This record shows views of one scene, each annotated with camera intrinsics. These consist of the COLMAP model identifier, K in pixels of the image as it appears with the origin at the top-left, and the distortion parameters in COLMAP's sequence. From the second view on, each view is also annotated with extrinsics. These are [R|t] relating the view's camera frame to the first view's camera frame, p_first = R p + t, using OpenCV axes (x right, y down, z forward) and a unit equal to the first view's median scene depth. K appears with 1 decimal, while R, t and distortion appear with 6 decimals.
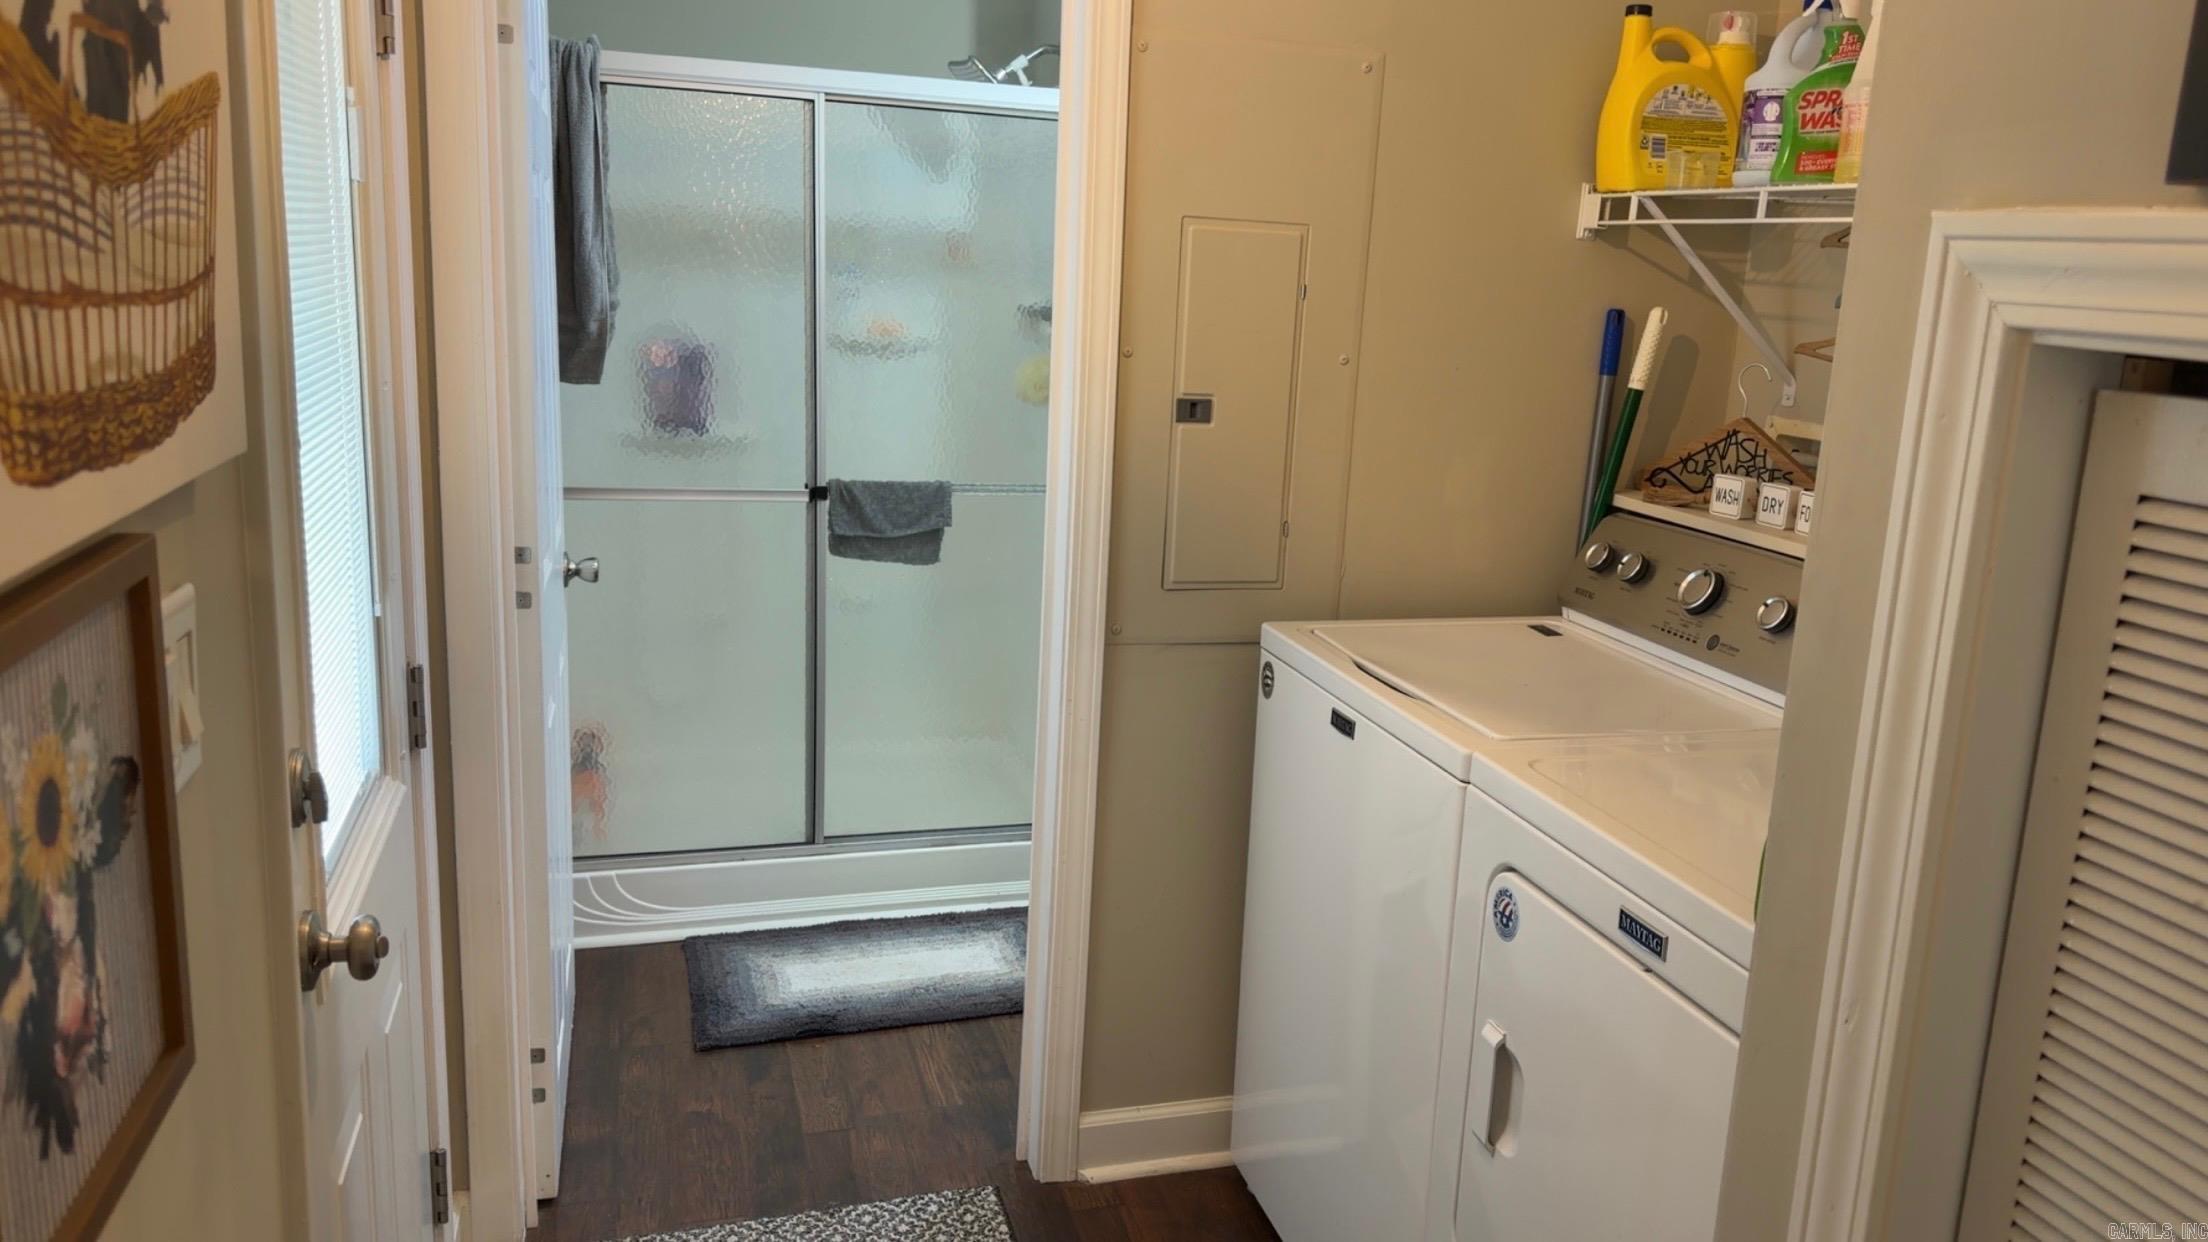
lens RADIAL K [[1624.5, 0, 1119.7], [0, 1624.5, 617.2], [0, 0, 1]] dist [0.052492, -0.076119]
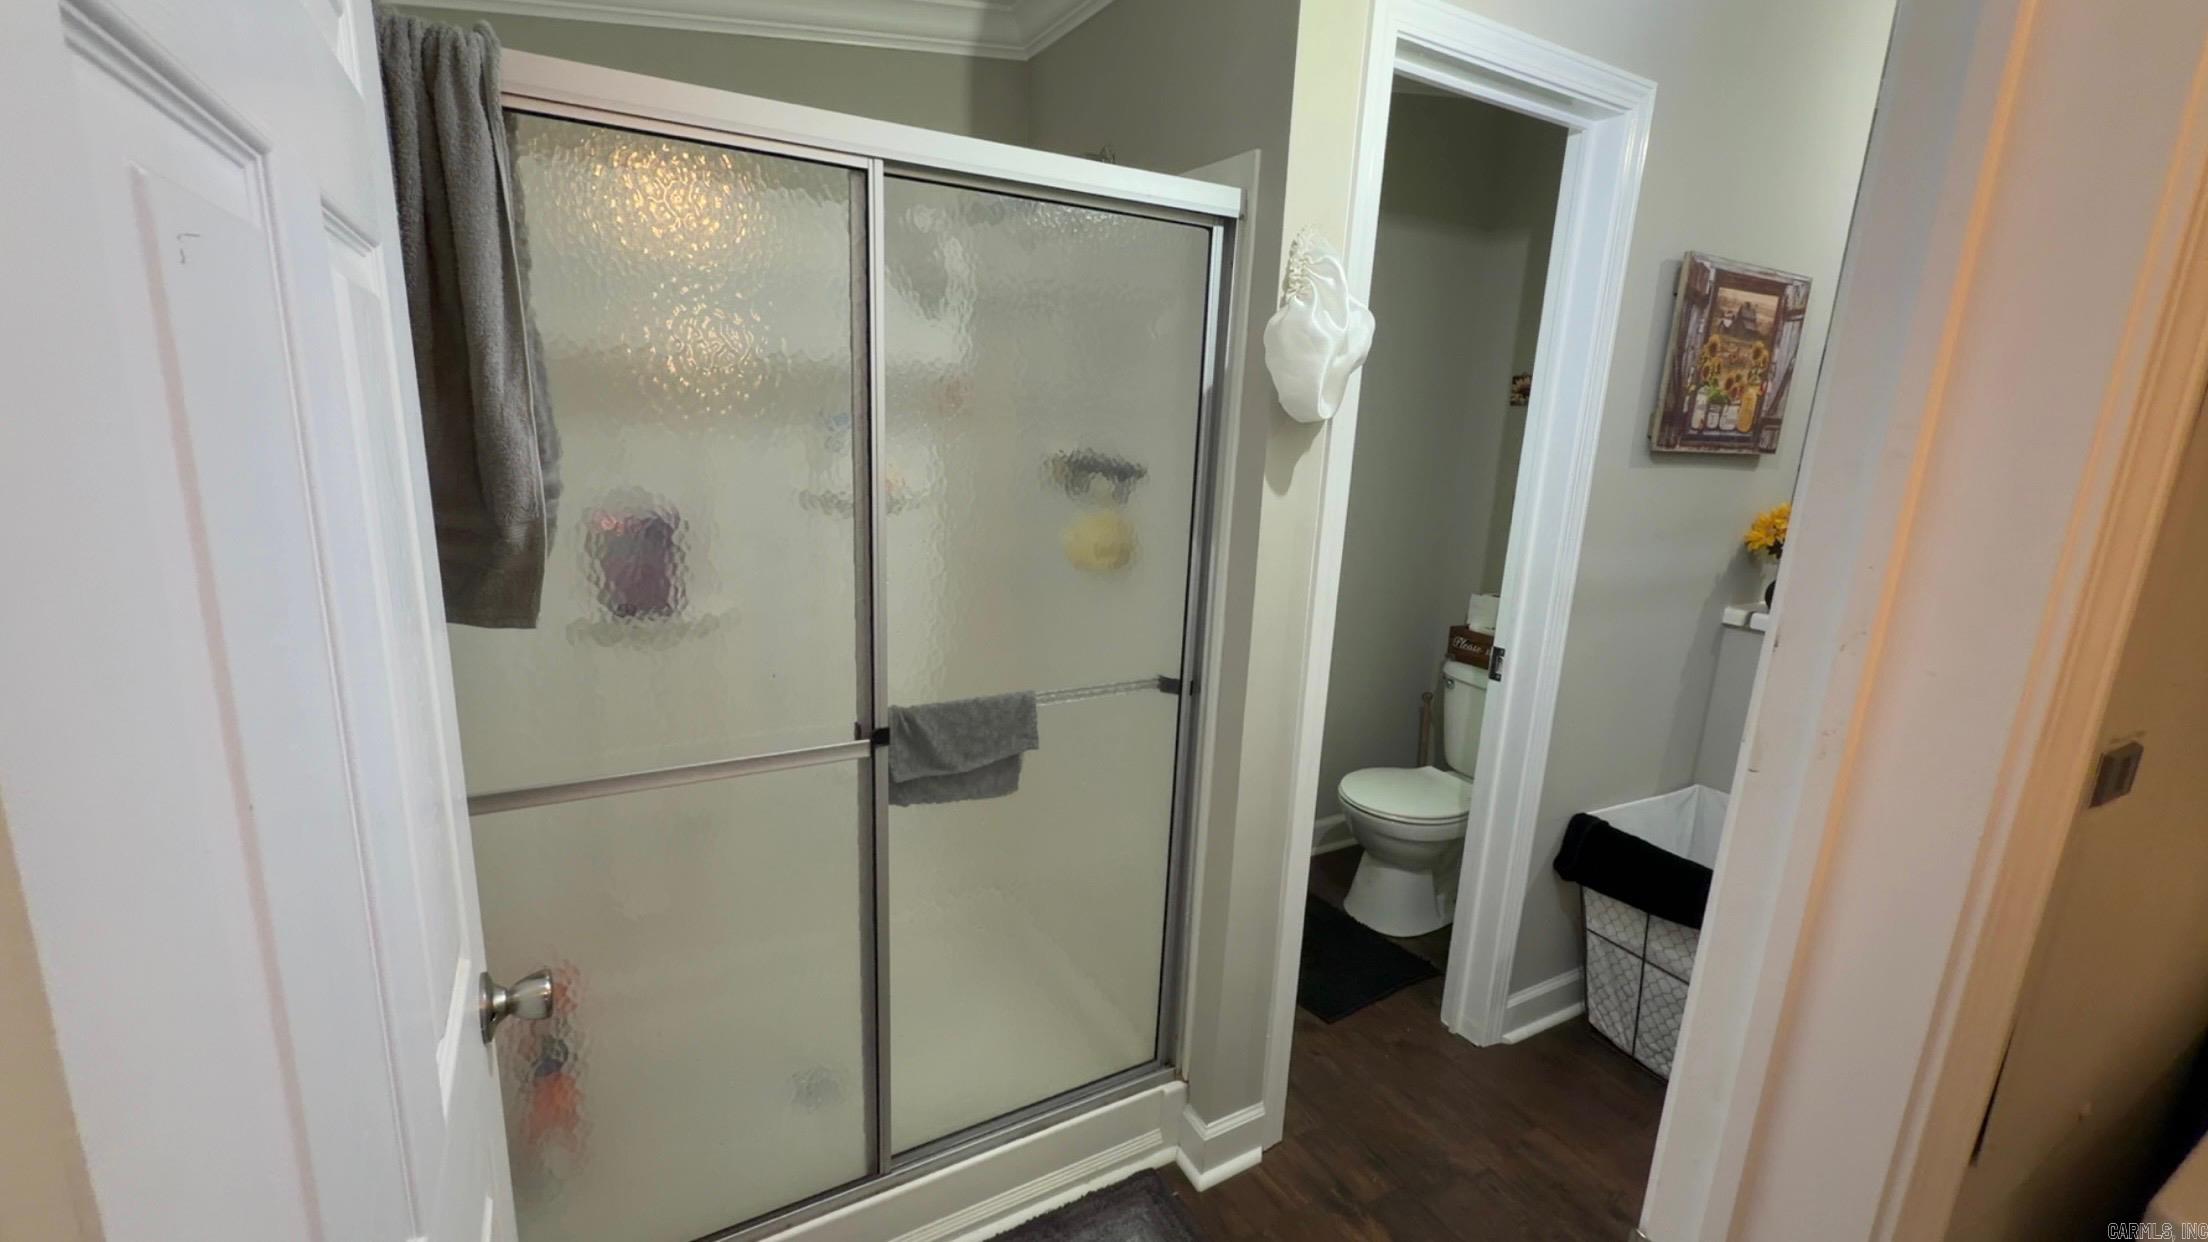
lens RADIAL K [[934.0, 0, 1084.5], [0, 934.0, 619.3], [0, 0, 1]] dist [0.004176, 0.000731]
pose [[0.975730, -0.054919, 0.211977, -0.180456], [0.051263, 0.998427, 0.022709, -0.132681], [-0.212891, -0.011291, 0.977011, 0.577190]]
